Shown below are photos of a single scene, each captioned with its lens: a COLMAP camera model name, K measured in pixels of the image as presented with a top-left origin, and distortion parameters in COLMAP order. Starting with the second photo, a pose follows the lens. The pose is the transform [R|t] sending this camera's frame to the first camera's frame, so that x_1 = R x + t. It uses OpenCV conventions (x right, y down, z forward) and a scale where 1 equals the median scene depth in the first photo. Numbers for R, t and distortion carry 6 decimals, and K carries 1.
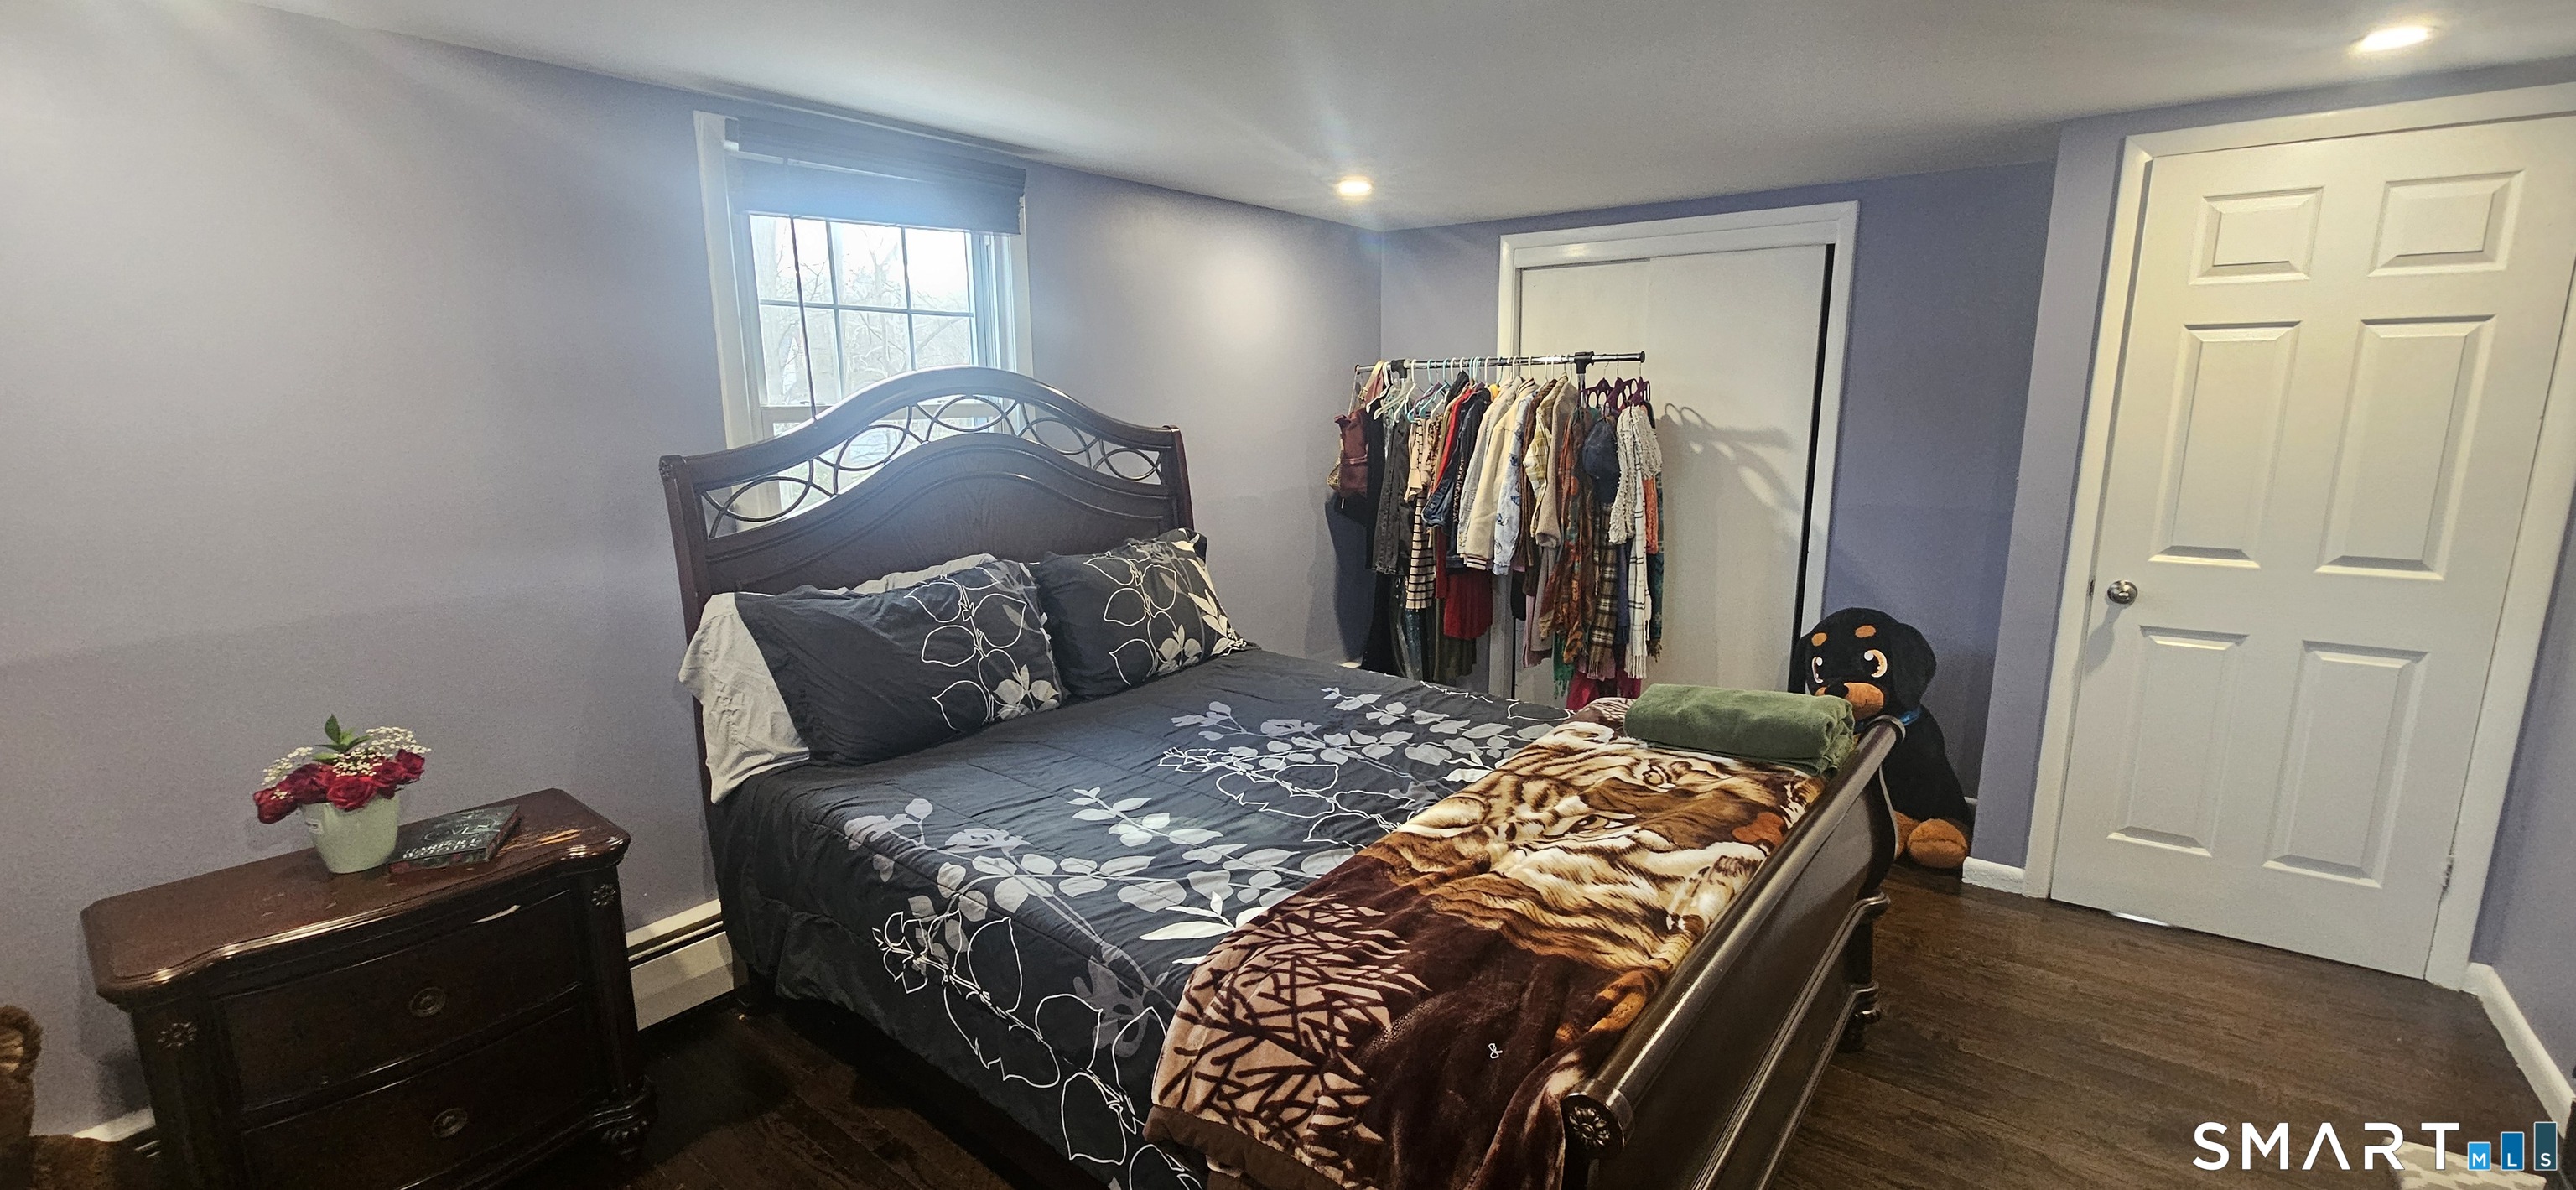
lens RADIAL K [[1053.9, 0, 1274.5], [0, 1053.9, 600.2], [0, 0, 1]] dist [-0.002670, 0.000015]
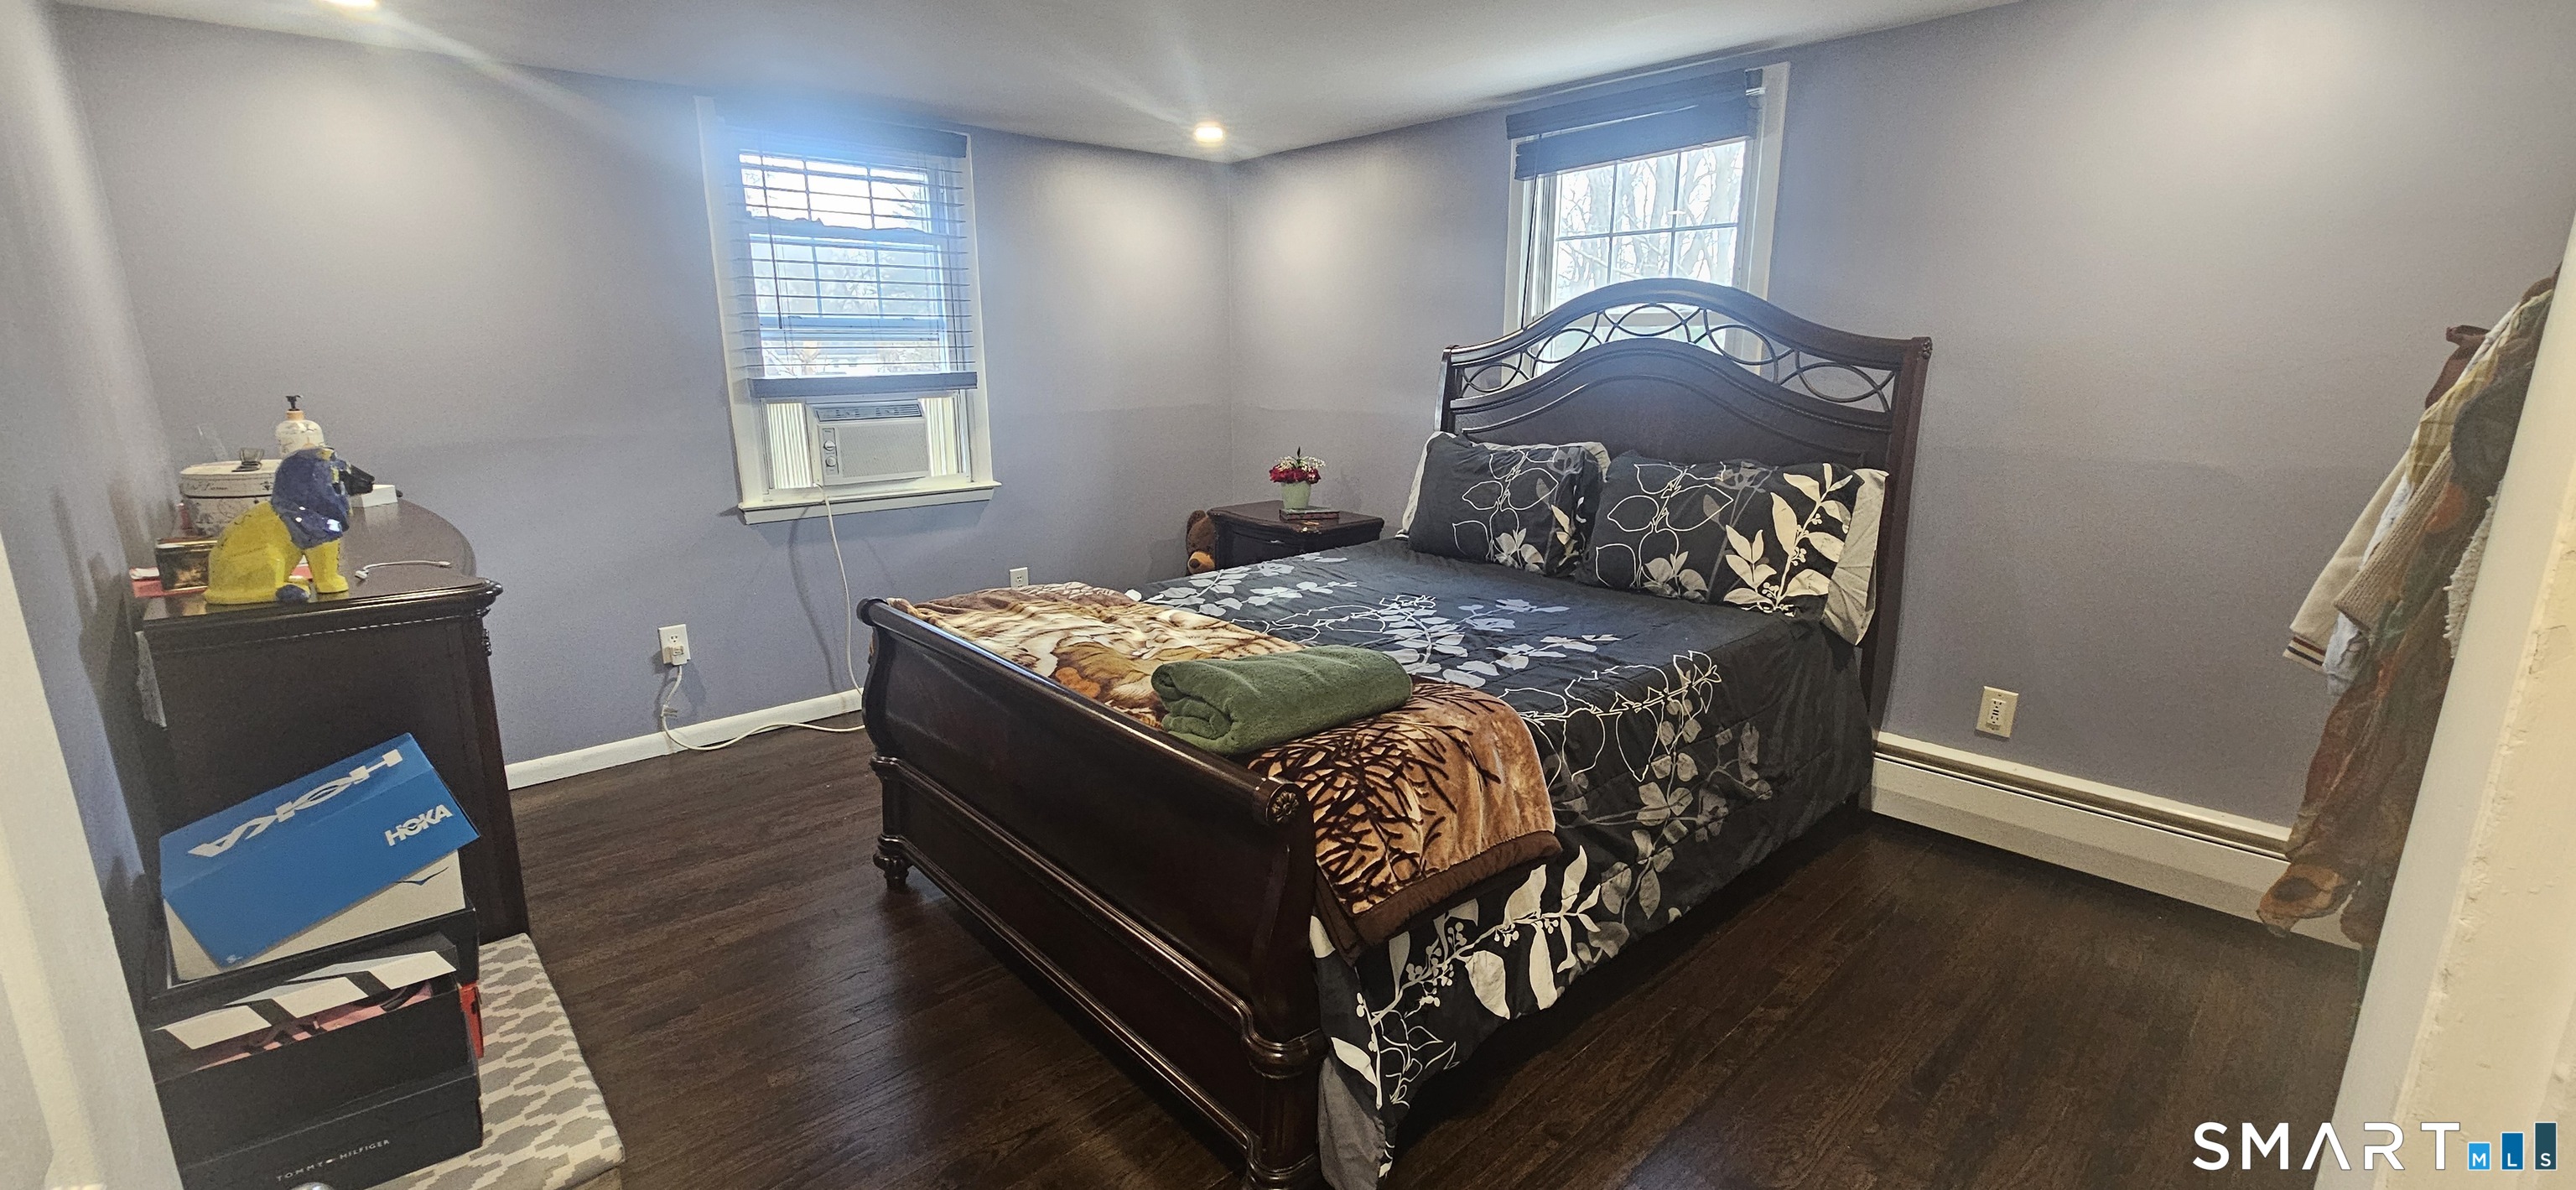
lens RADIAL K [[1053.9, 0, 1275.3], [0, 1053.9, 587.0], [0, 0, 1]] dist [-0.002670, 0.000015]
pose [[-0.169516, 0.235471, -0.956984, 0.945005], [-0.186199, 0.945896, 0.265725, -0.136955], [0.967778, 0.223234, -0.116501, 0.837644]]
